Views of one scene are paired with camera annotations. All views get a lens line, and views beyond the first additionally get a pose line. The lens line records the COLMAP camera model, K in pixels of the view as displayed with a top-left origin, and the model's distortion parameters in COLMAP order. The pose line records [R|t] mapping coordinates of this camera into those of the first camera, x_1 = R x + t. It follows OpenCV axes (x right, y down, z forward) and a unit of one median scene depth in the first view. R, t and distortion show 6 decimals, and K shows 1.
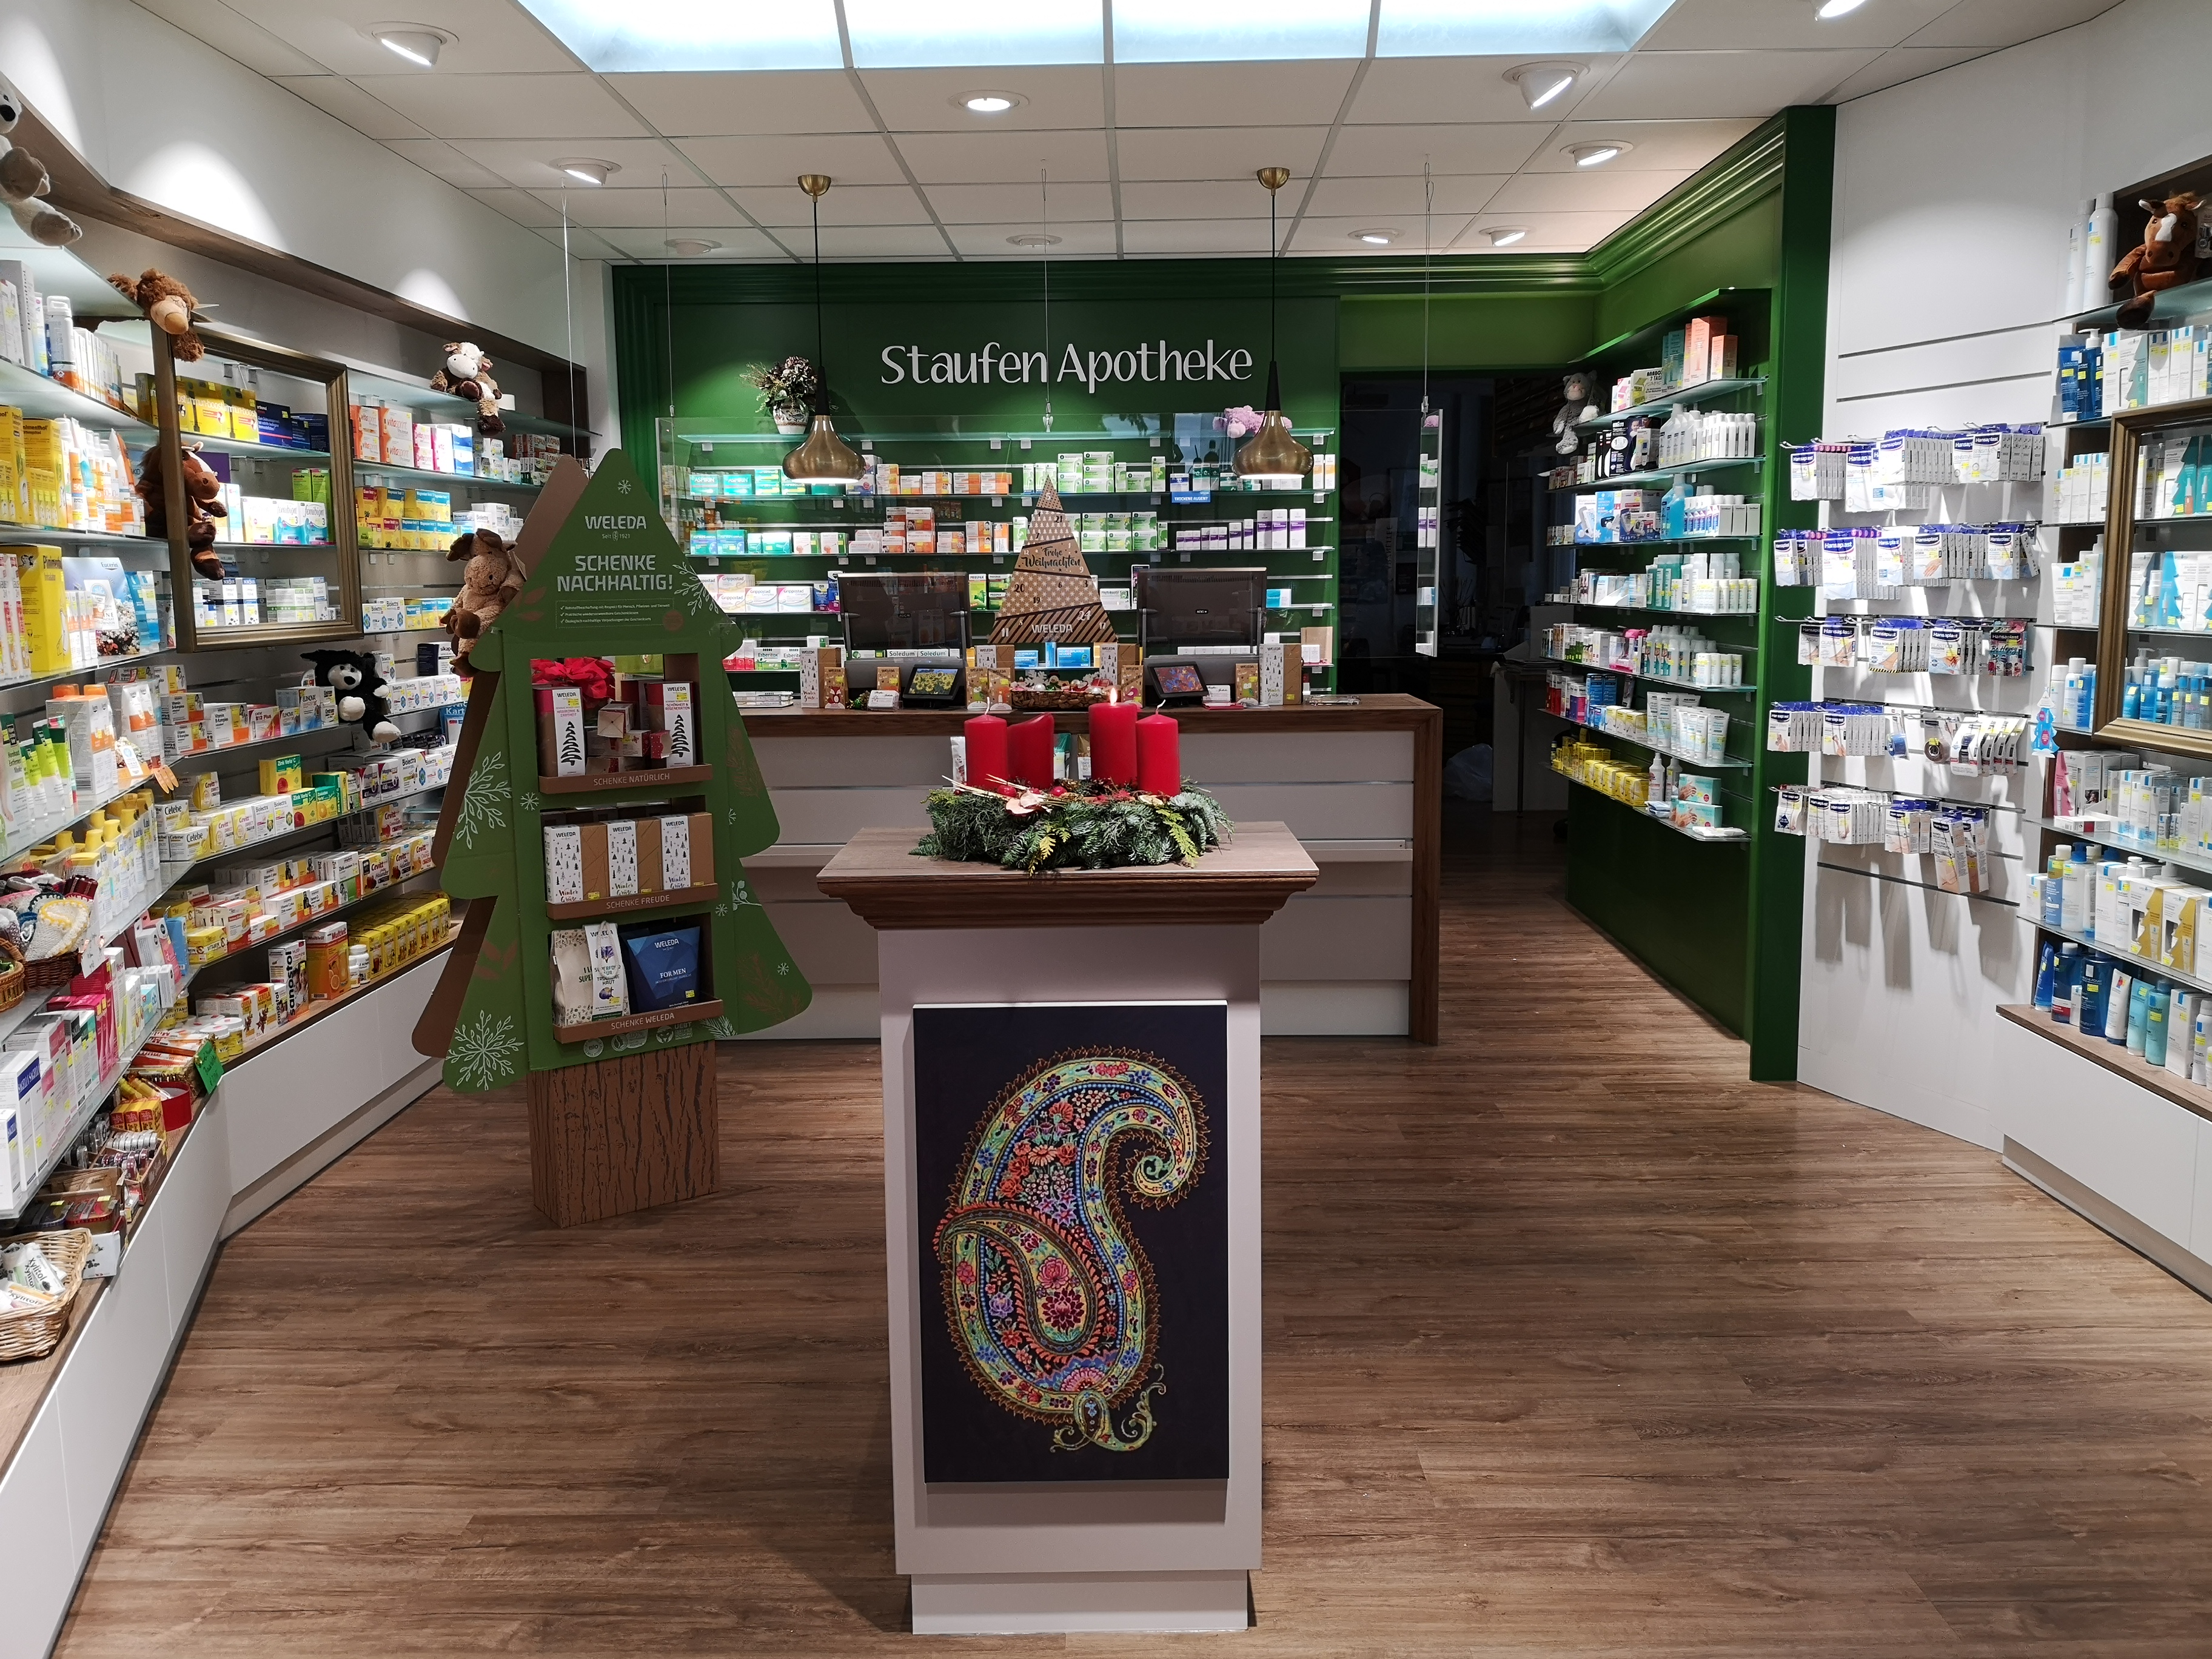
lens RADIAL K [[1794.7, 0, 1097.6], [0, 1794.7, 800.8], [0, 0, 1]] dist [0.025716, -0.051145]
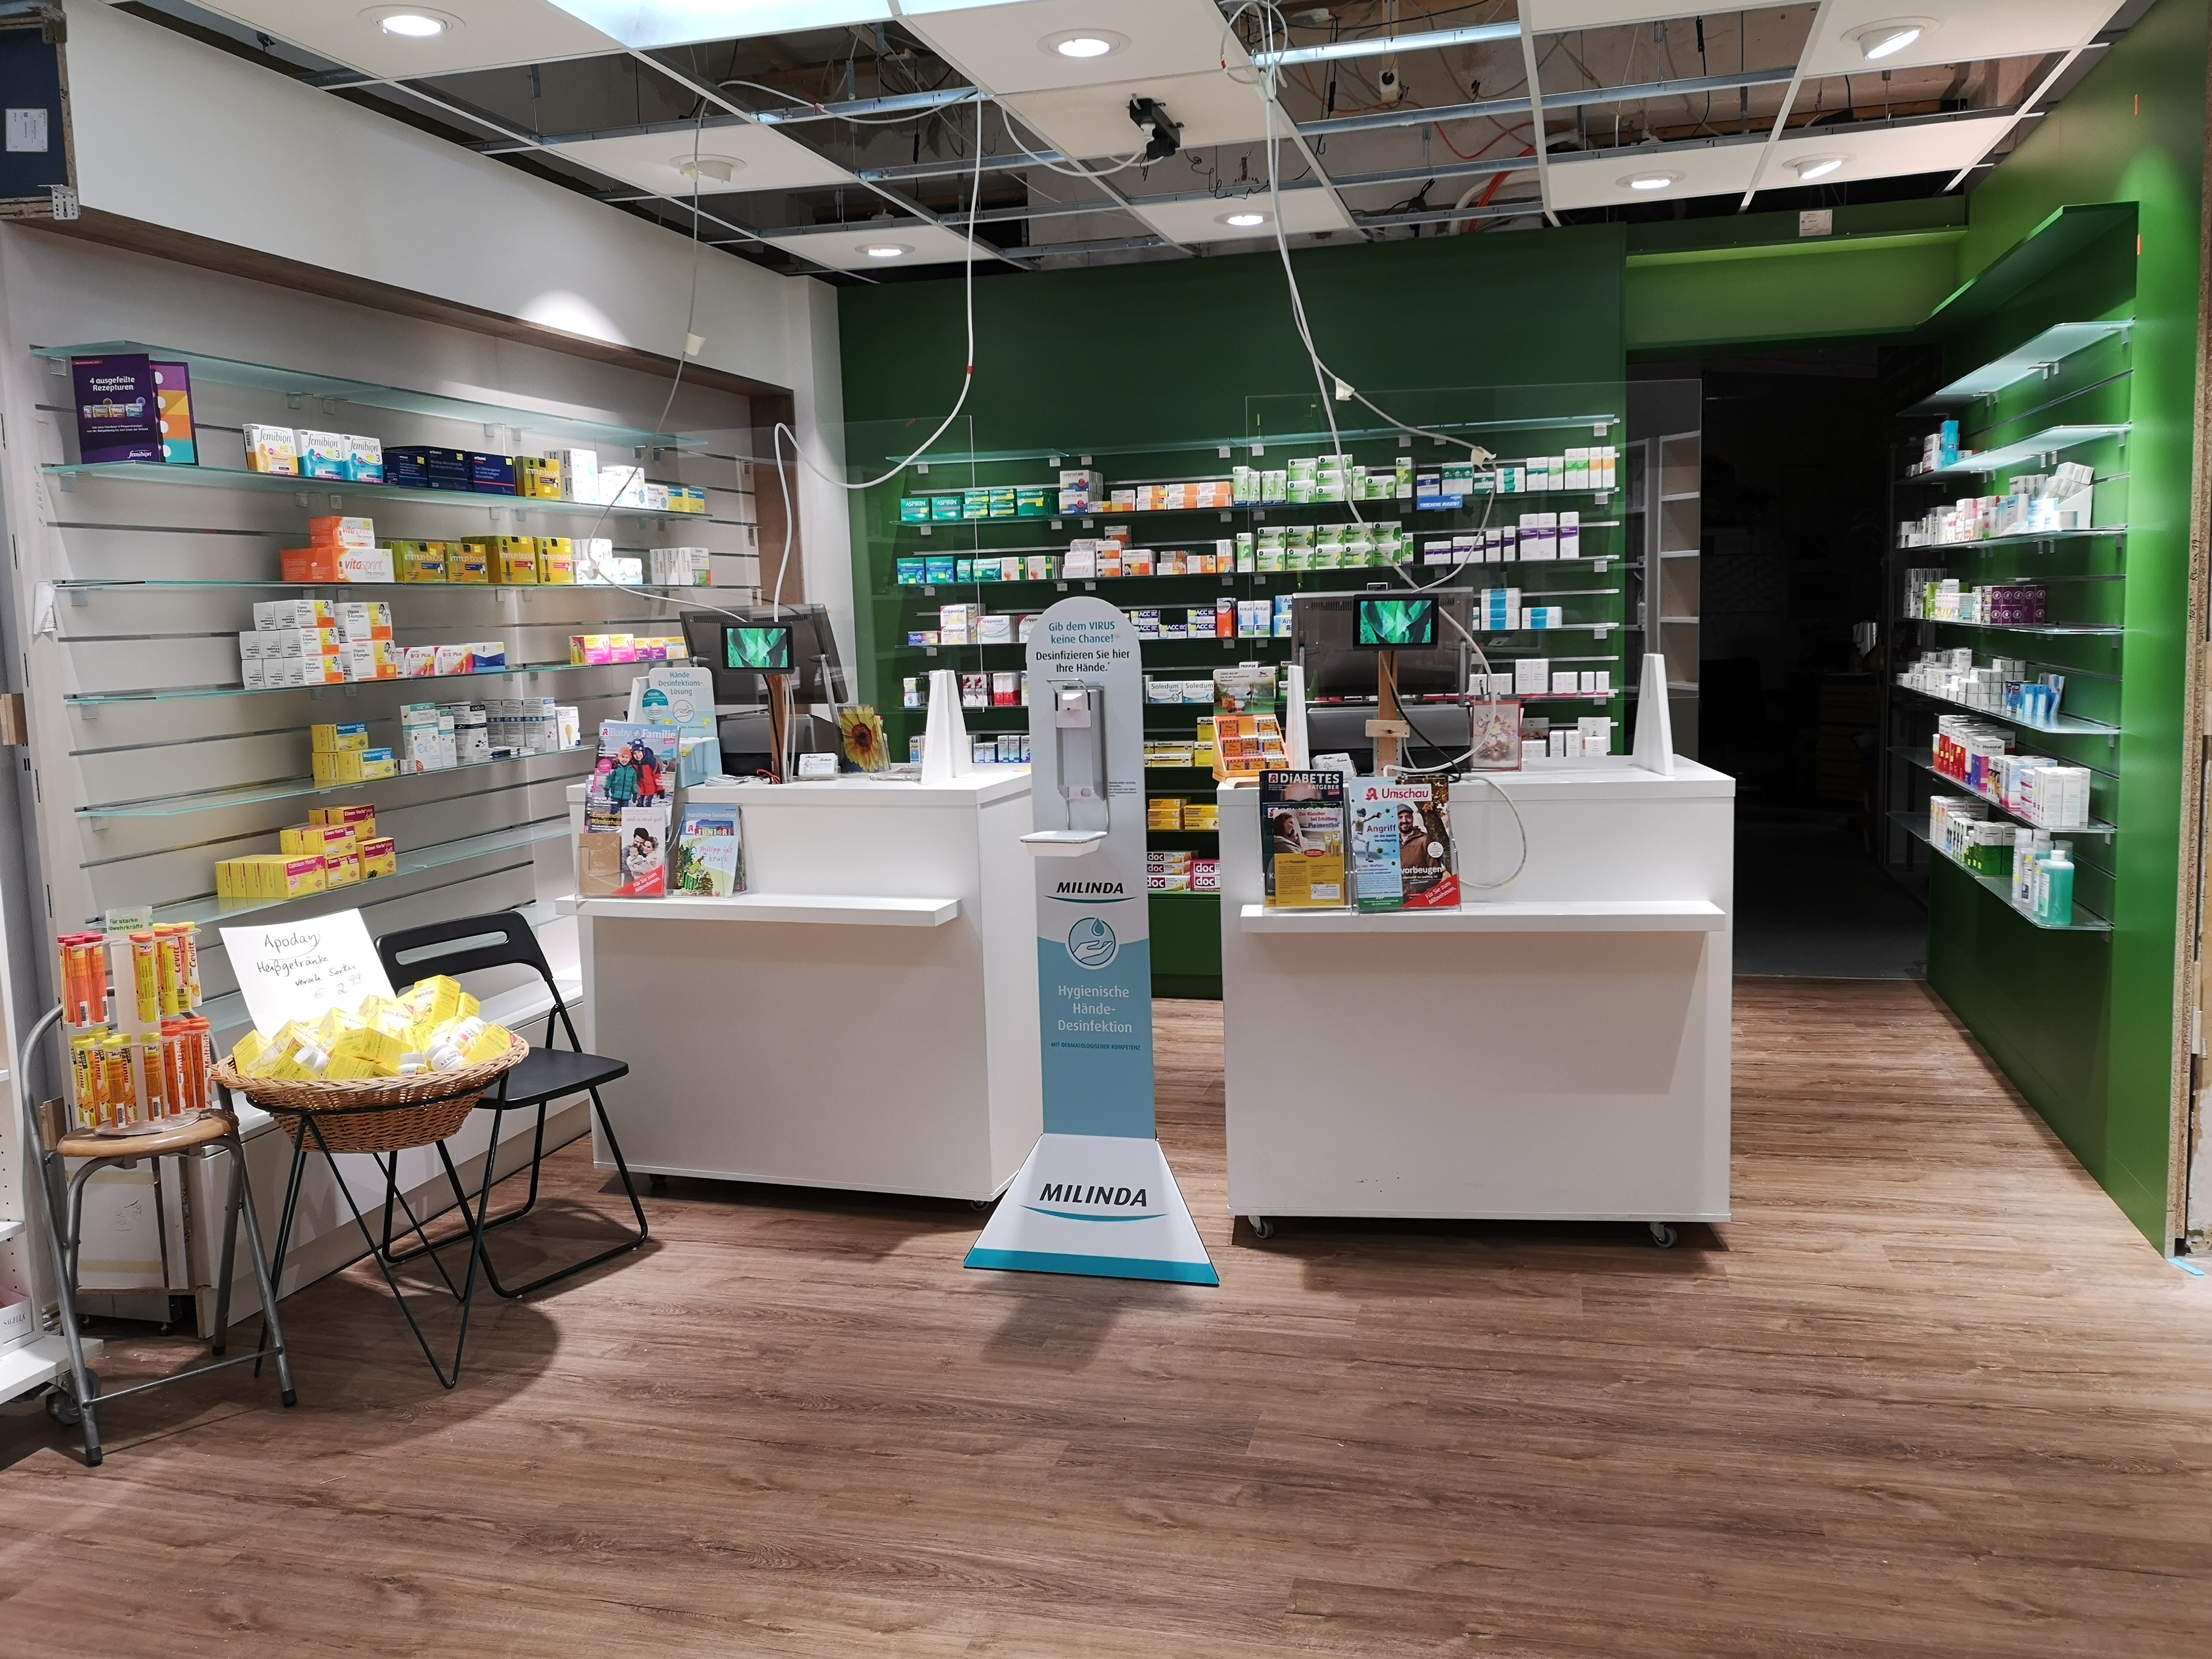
lens RADIAL K [[1794.7, 0, 1074.3], [0, 1794.7, 806.6], [0, 0, 1]] dist [0.025716, -0.051145]
pose [[0.967488, 0.008413, -0.252777, 0.101402], [-0.010463, 0.999922, -0.006768, -0.015515], [0.252700, 0.009193, 0.967501, 0.121616]]
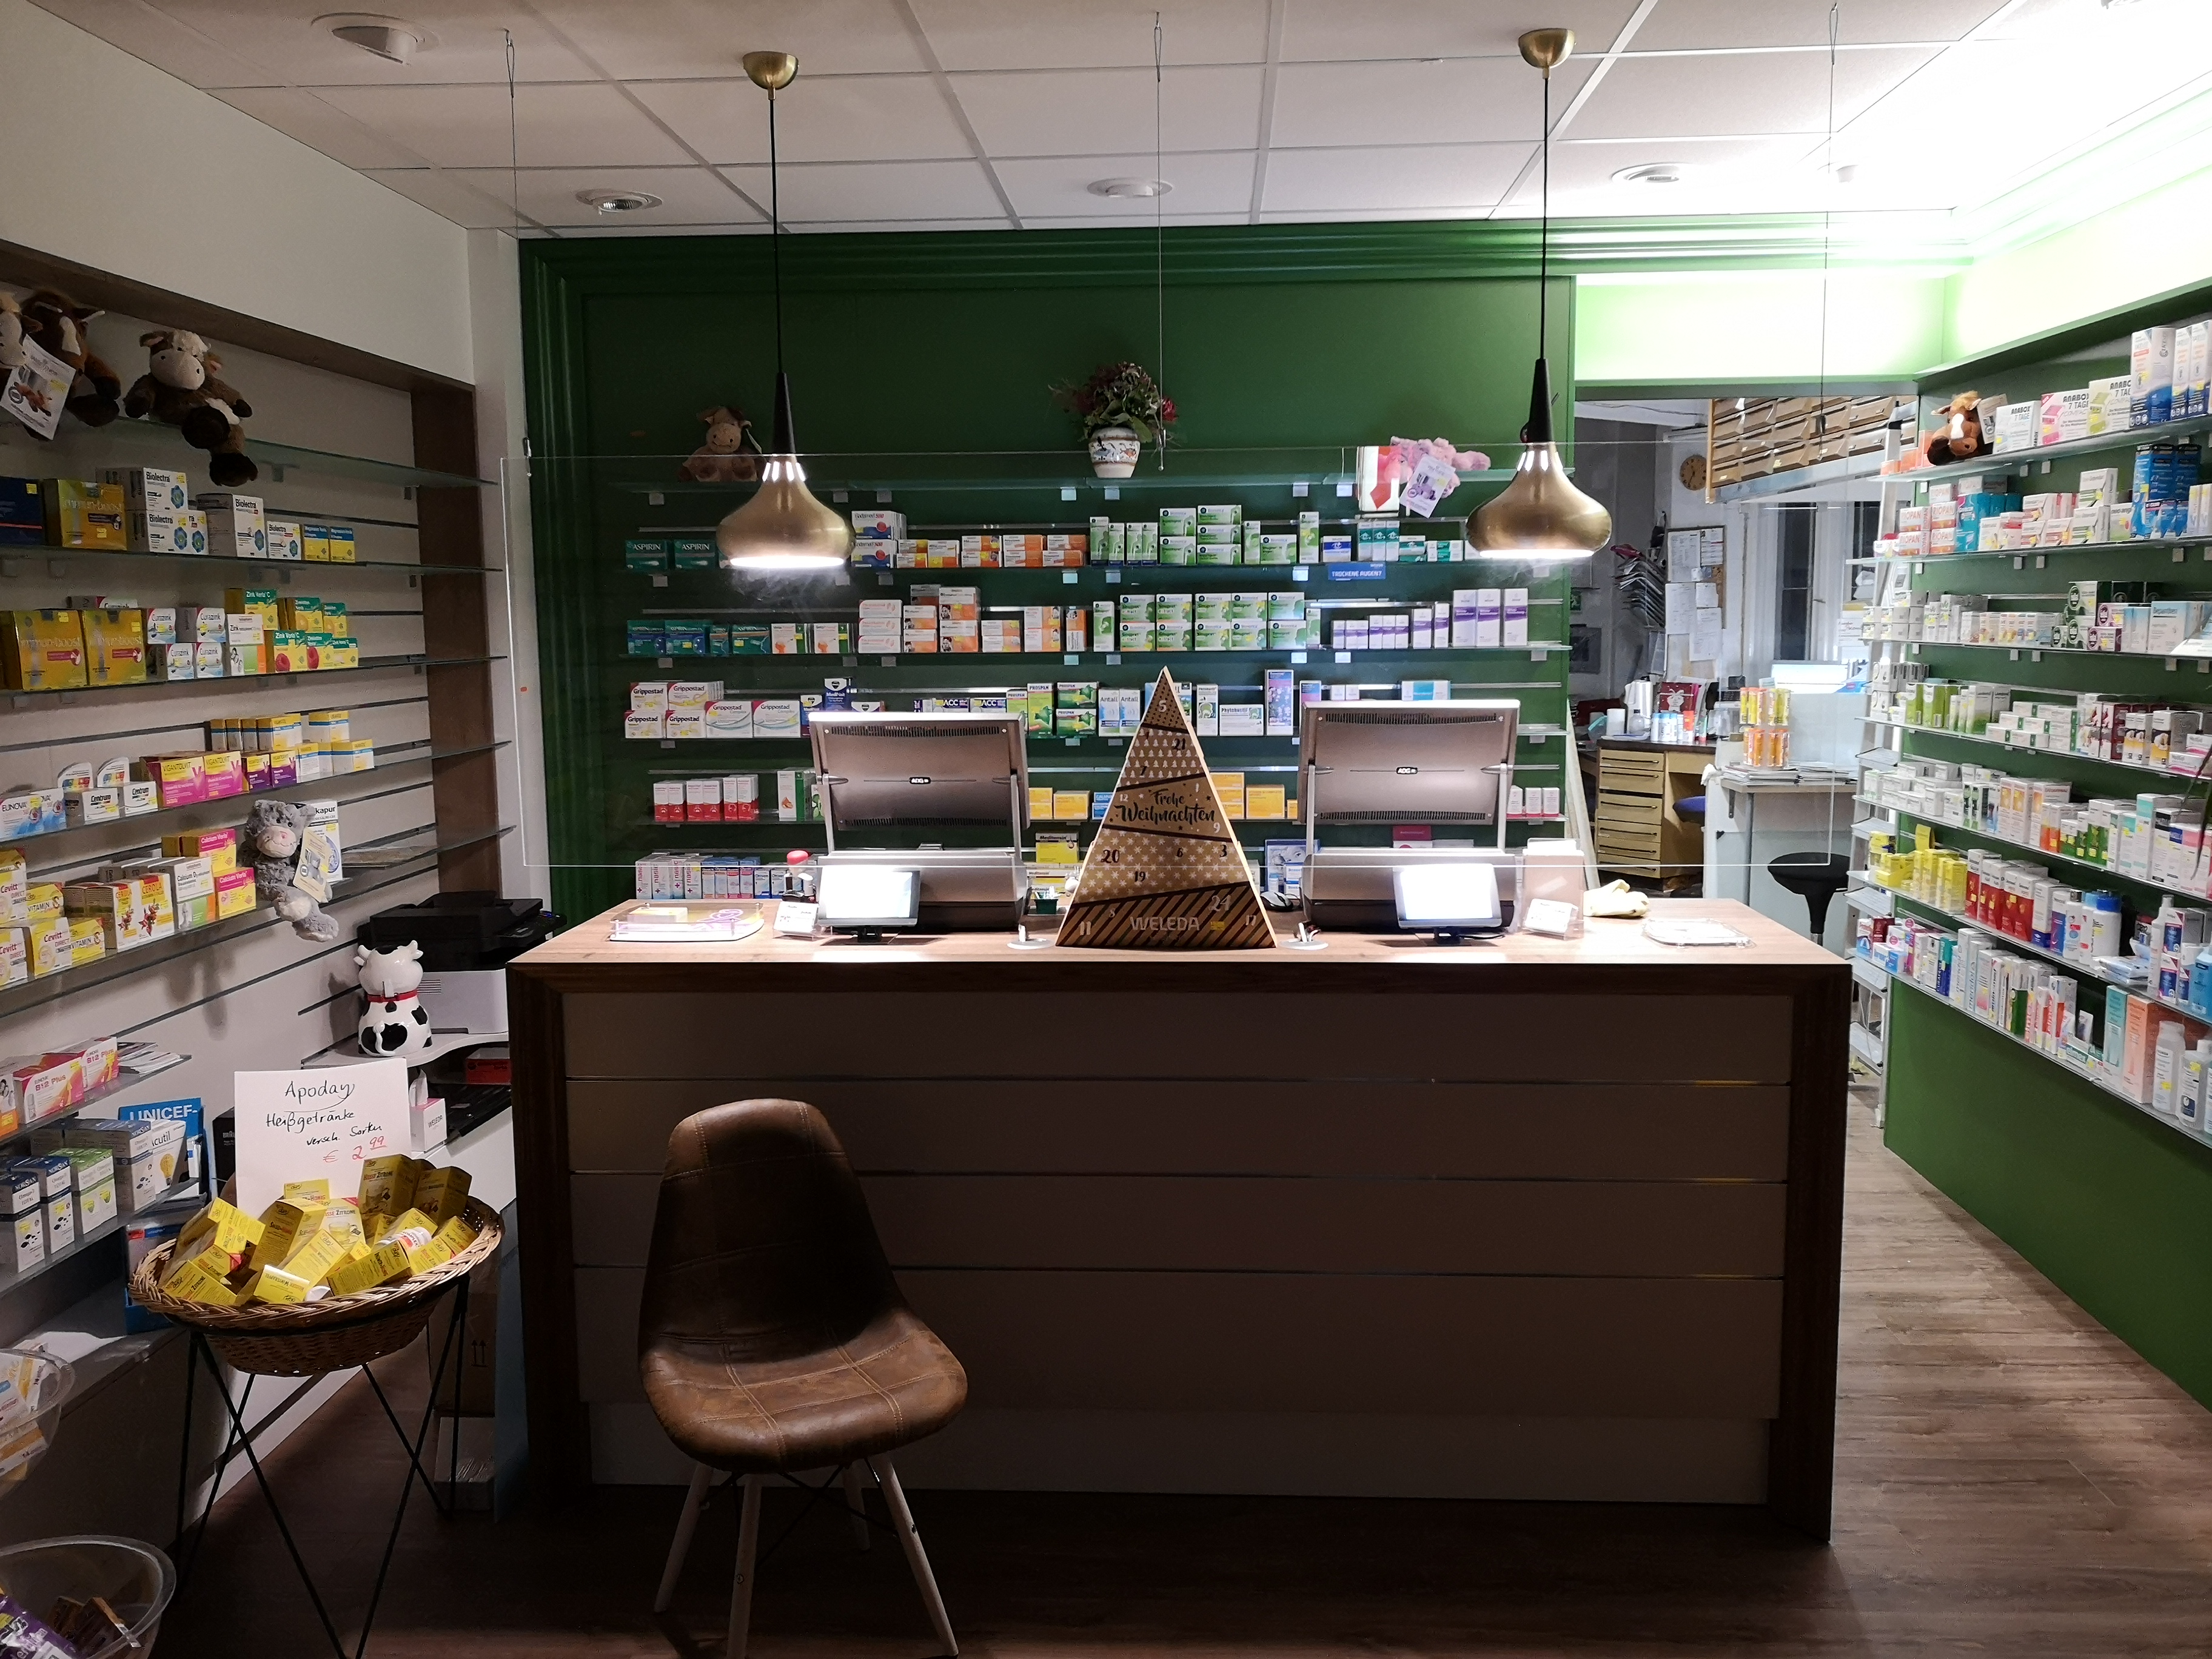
lens RADIAL K [[1794.7, 0, 1104.3], [0, 1794.7, 809.0], [0, 0, 1]] dist [0.025716, -0.051145]
pose [[0.999174, 0.004149, -0.040421, -0.015156], [-0.004774, 0.999870, -0.015396, -0.068747], [0.040352, 0.015576, 0.999064, 0.321822]]
